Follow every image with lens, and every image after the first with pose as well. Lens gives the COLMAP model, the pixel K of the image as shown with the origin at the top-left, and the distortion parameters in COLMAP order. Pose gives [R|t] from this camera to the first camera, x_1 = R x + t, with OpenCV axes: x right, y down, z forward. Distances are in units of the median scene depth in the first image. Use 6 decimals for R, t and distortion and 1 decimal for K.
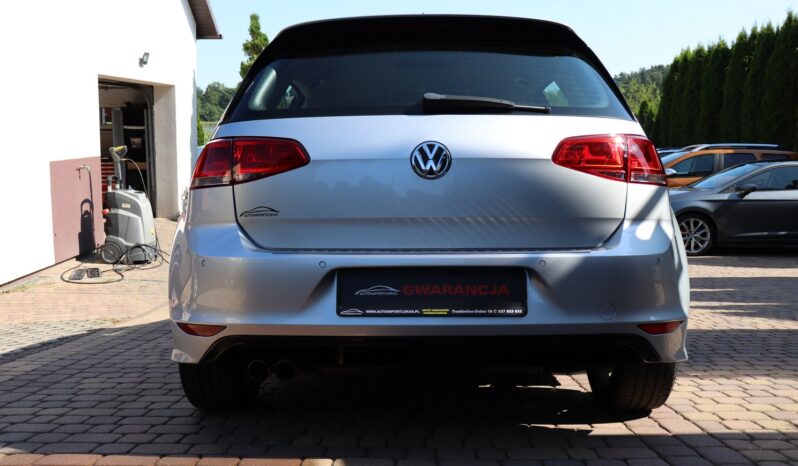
lens RADIAL K [[766.9, 0, 398.1], [0, 766.9, 235.8], [0, 0, 1]] dist [-0.068047, 0.000000]
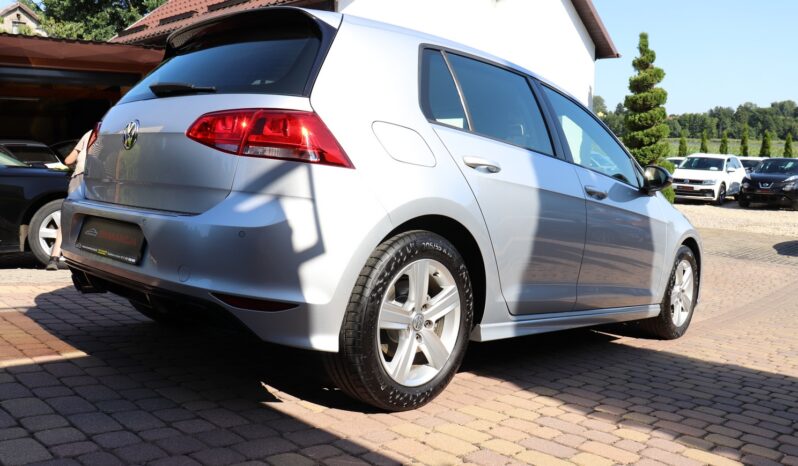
lens RADIAL K [[664.2, 0, 392.7], [0, 664.2, 231.3], [0, 0, 1]] dist [-0.158783, 0.112069]
pose [[0.739782, 0.088523, -0.666998, 0.183902], [-0.092836, 0.995255, 0.029122, -0.002087], [0.666411, 0.040377, 0.744490, 0.085262]]
